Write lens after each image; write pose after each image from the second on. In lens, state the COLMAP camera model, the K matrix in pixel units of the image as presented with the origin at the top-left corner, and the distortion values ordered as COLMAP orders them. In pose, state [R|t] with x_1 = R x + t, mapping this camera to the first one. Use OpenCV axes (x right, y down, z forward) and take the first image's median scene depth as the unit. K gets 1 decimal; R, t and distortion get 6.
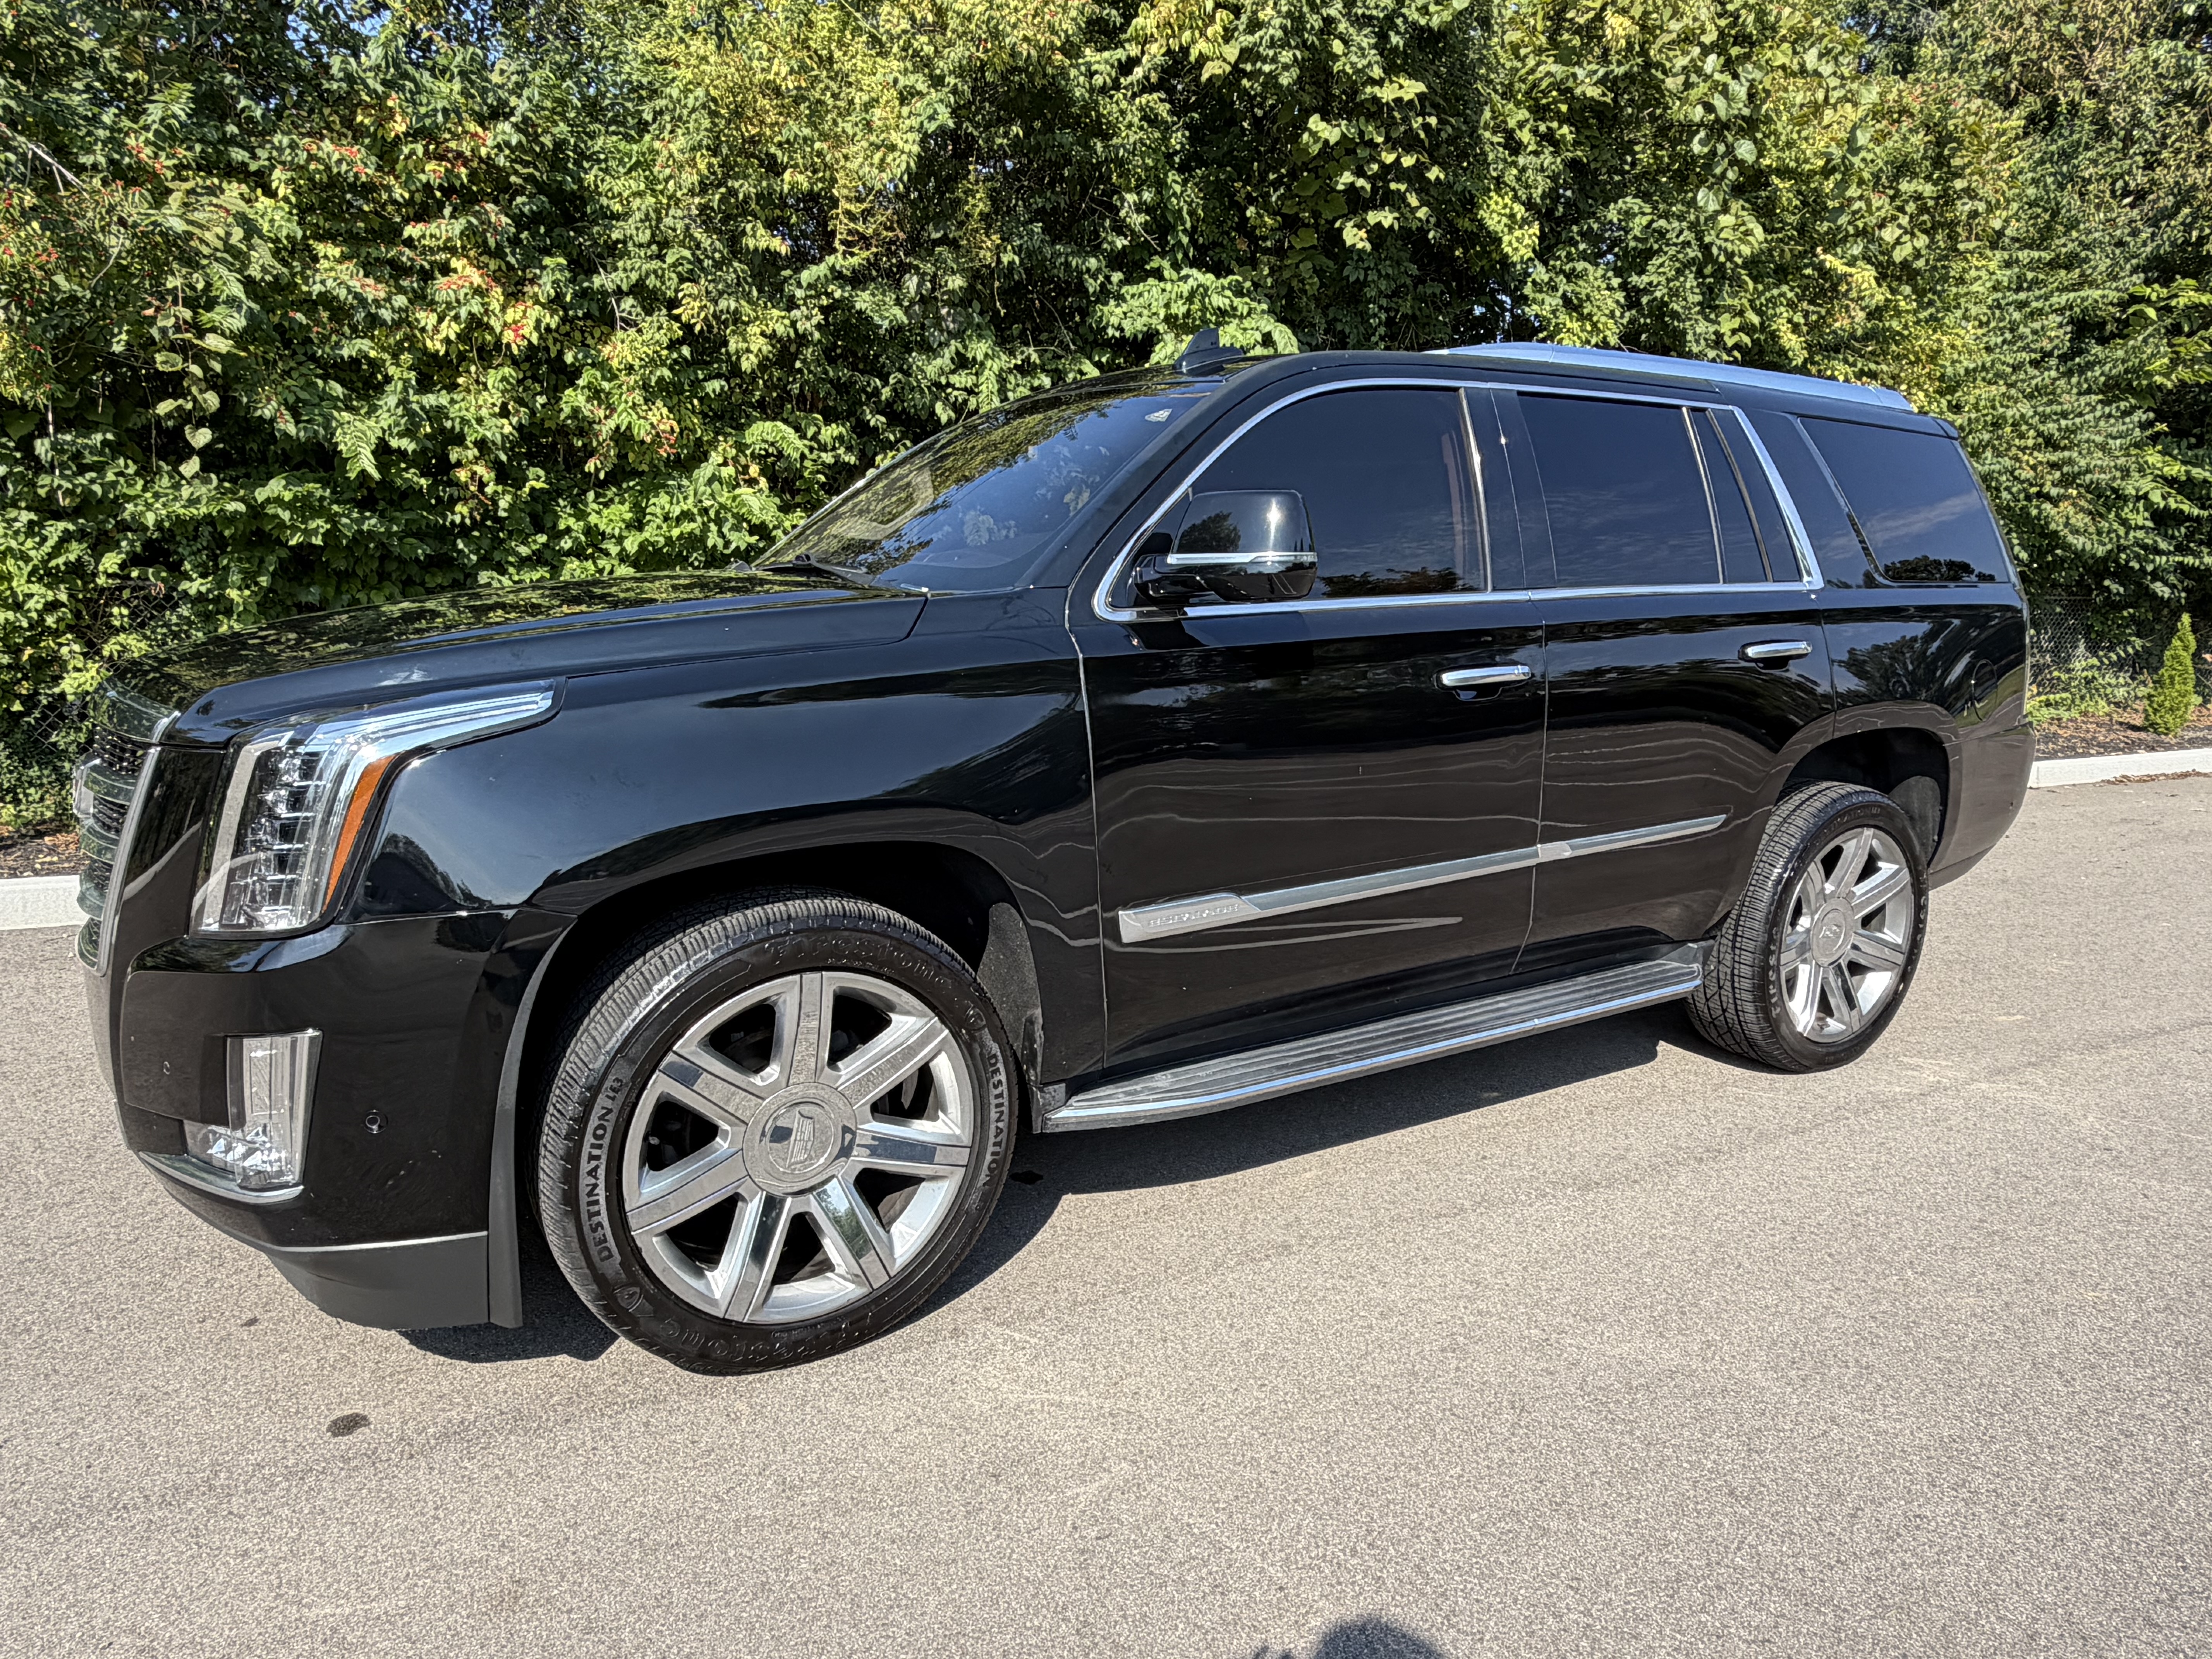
lens RADIAL K [[1403.7, 0, 1113.0], [0, 1403.7, 835.2], [0, 0, 1]] dist [-0.022236, 0.019766]
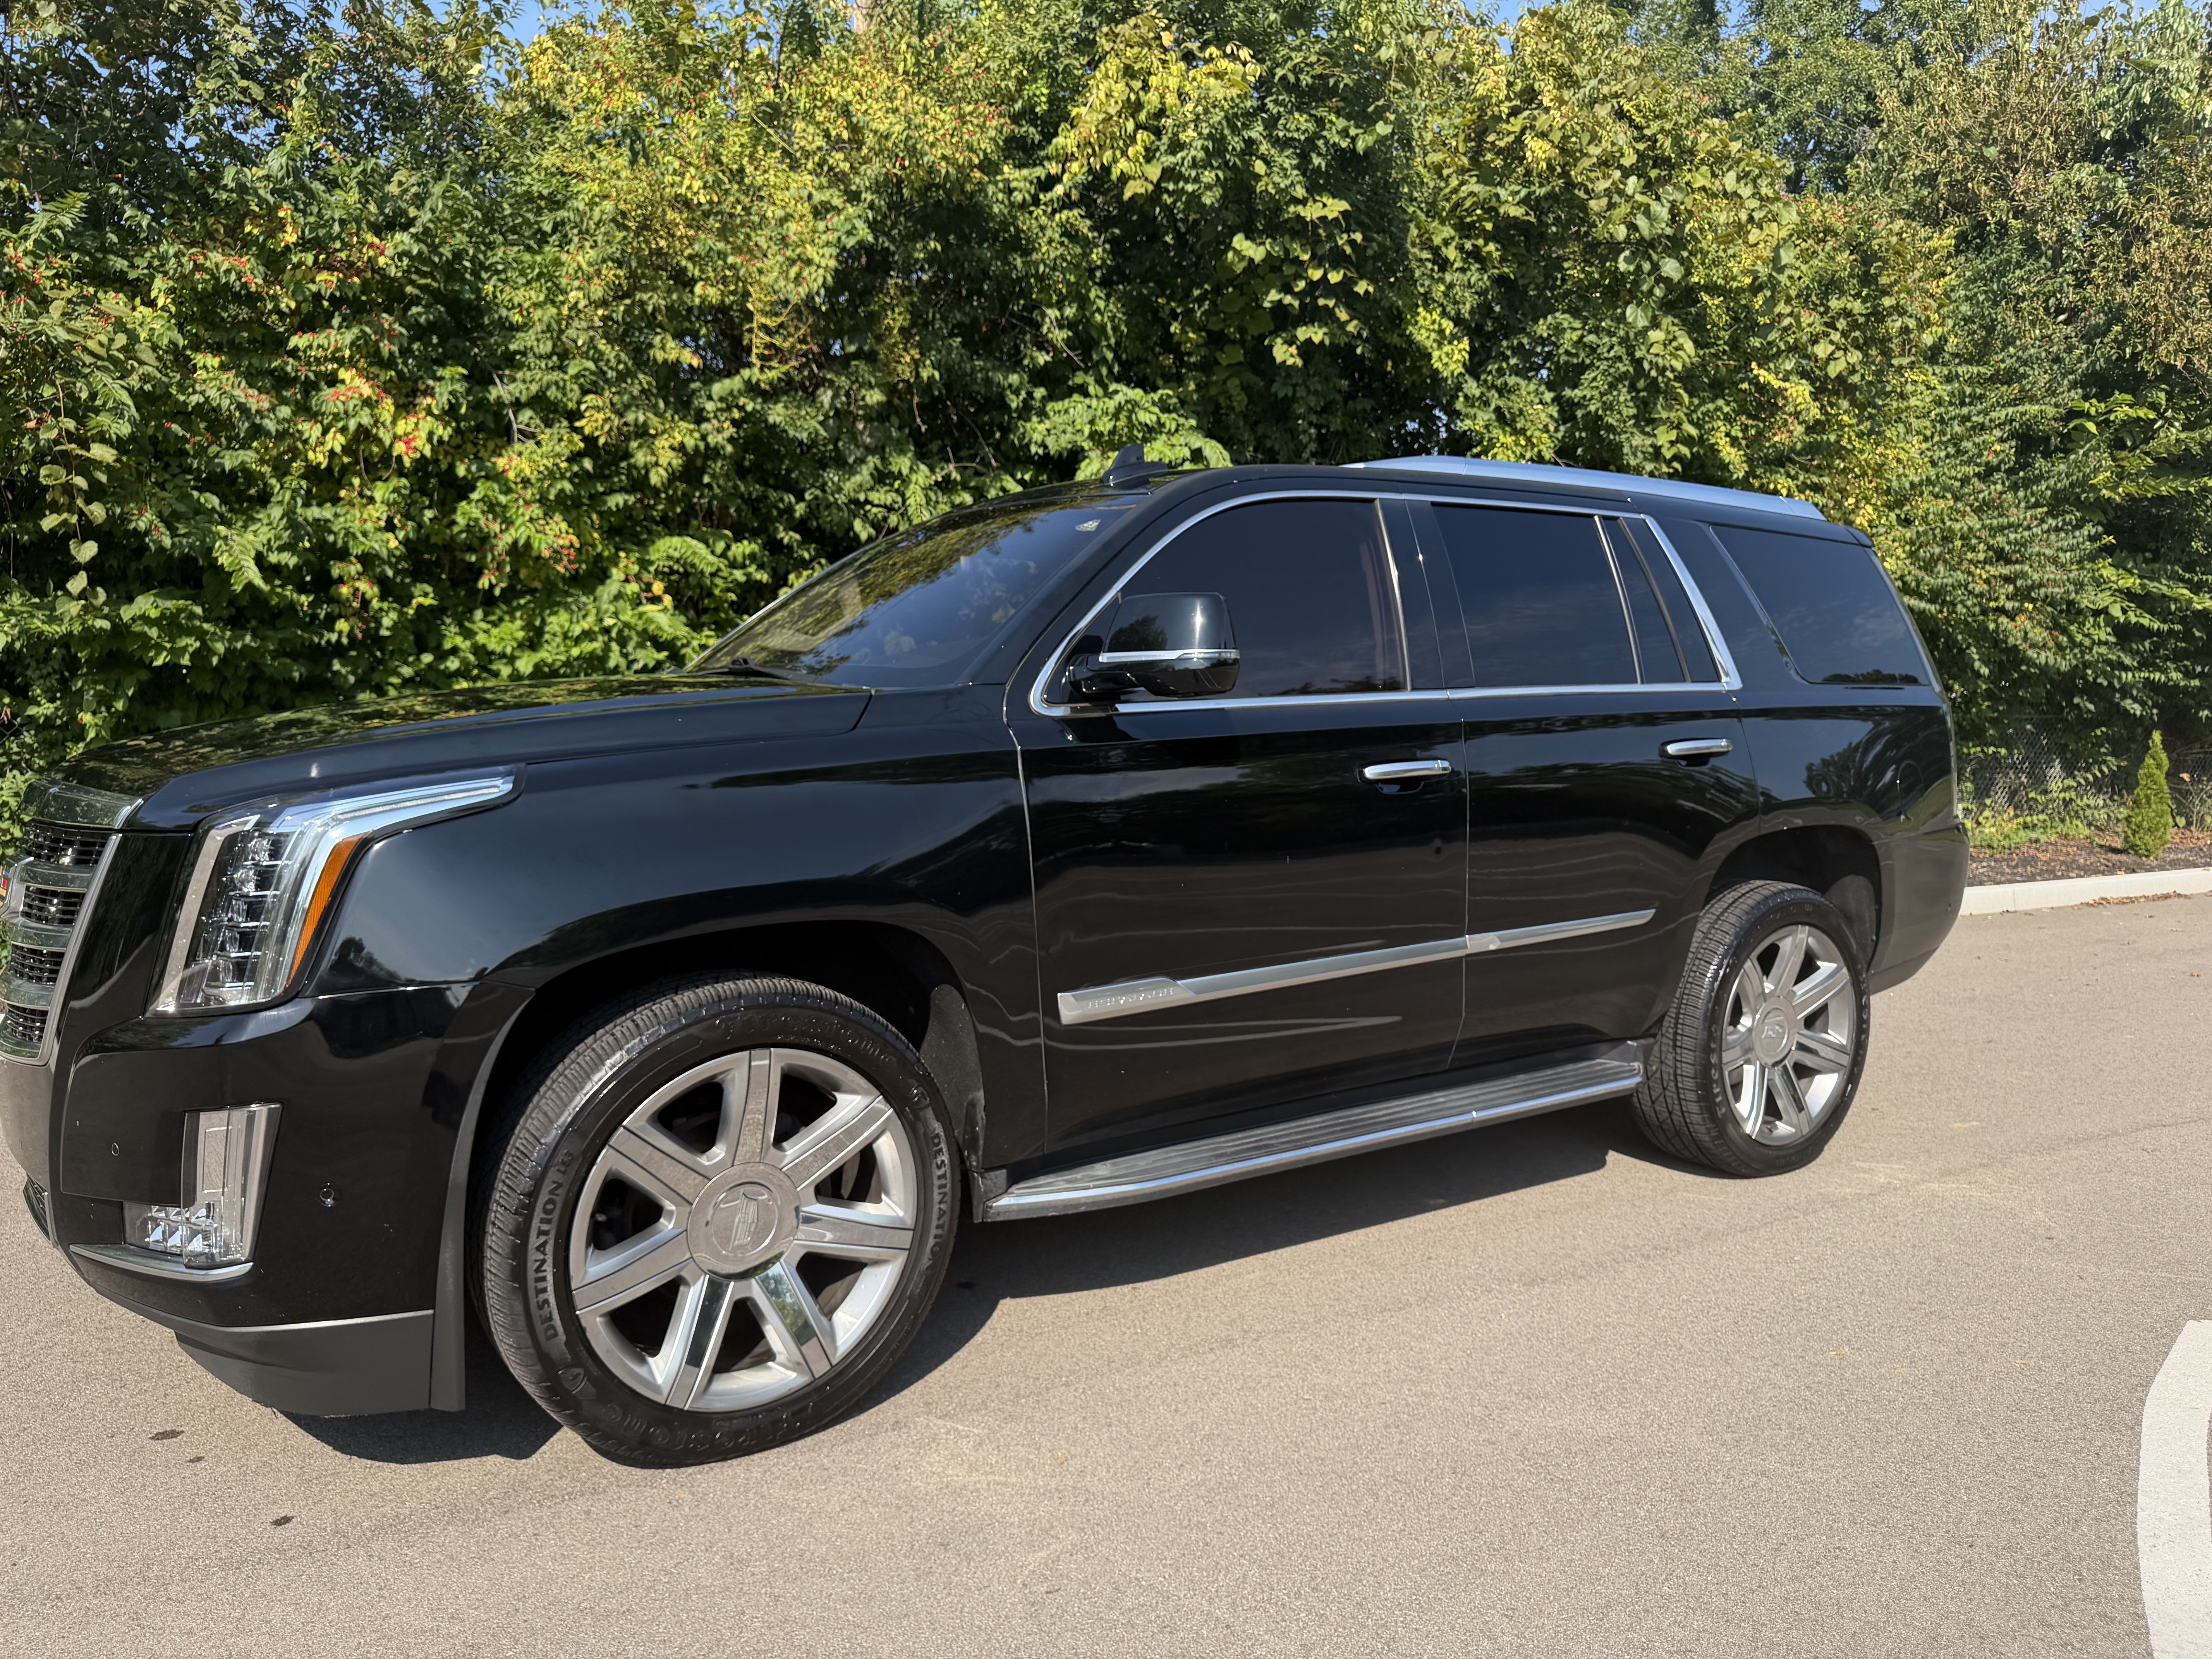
lens RADIAL K [[1570.5, 0, 1119.9], [0, 1570.5, 831.8], [0, 0, 1]] dist [0.016199, -0.022122]
pose [[0.998498, -0.011851, 0.053500, -0.004364], [0.017427, 0.994319, -0.105004, 0.024714], [-0.051952, 0.105778, 0.993032, -0.066114]]
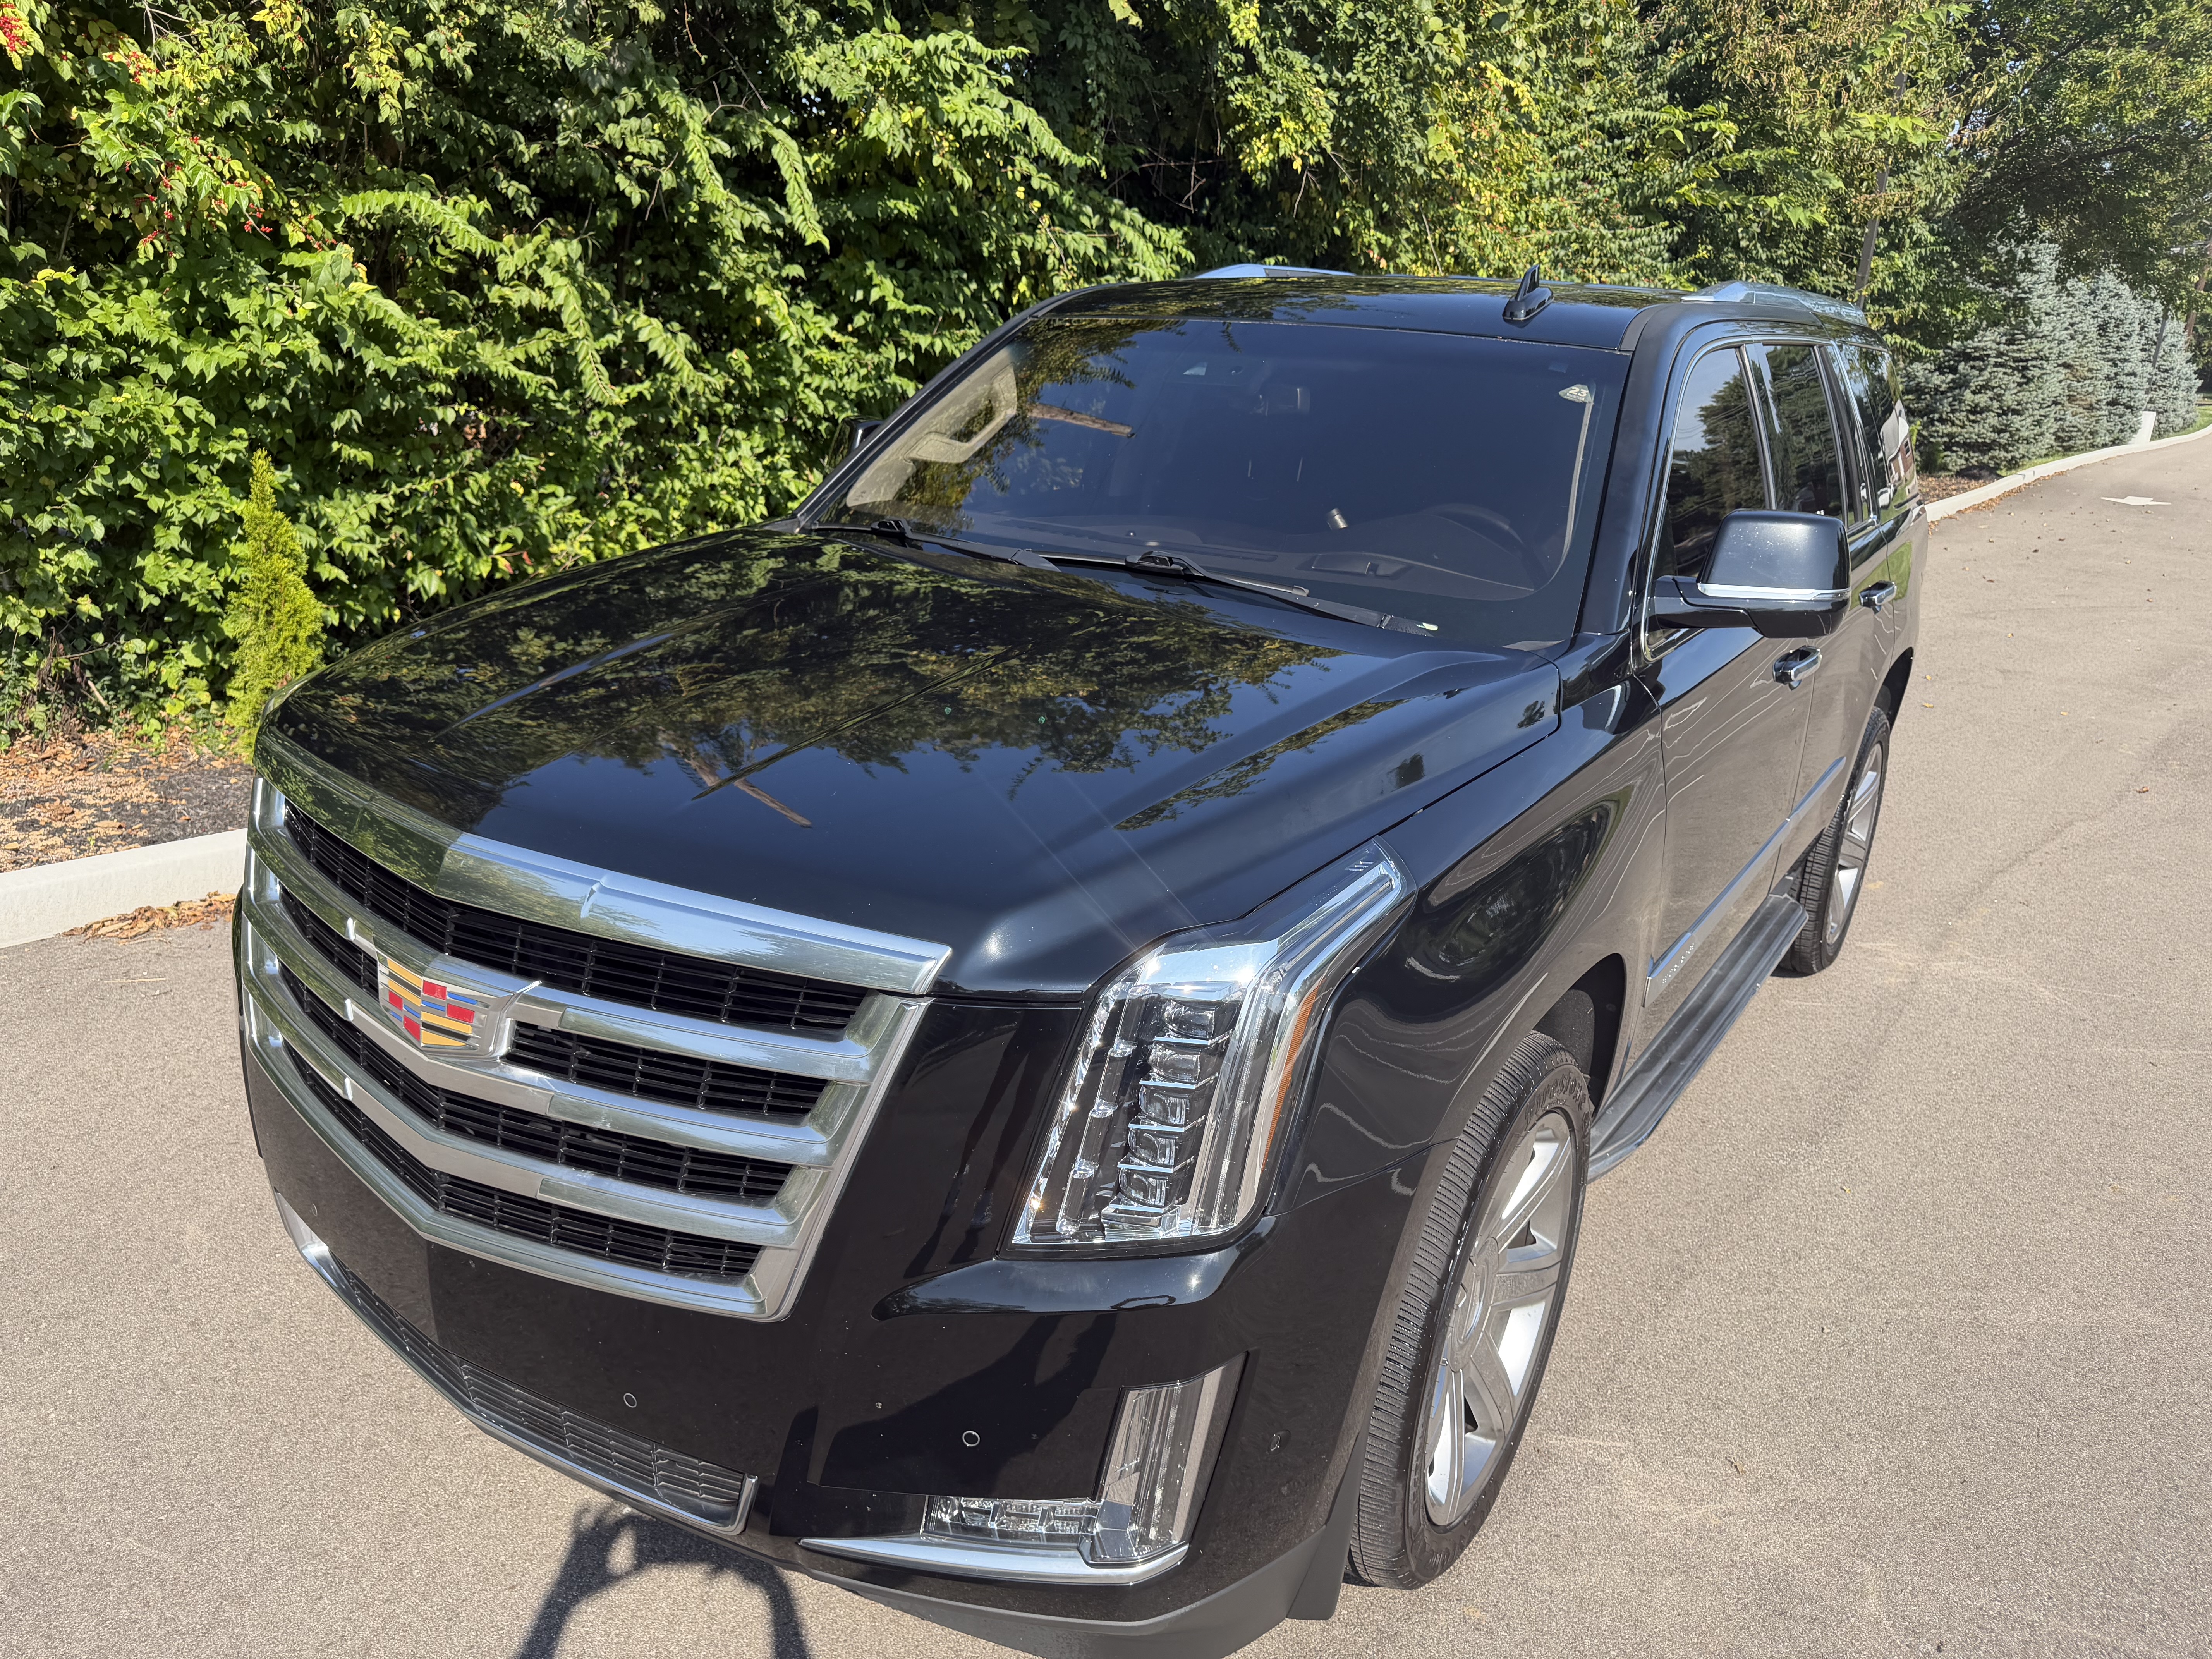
lens RADIAL K [[1570.5, 0, 1104.7], [0, 1570.5, 835.7], [0, 0, 1]] dist [0.016199, -0.022122]
pose [[0.908035, -0.095798, 0.407793, -0.320751], [0.036847, 0.987992, 0.150050, -0.089888], [-0.417270, -0.121225, 0.900661, 0.099536]]
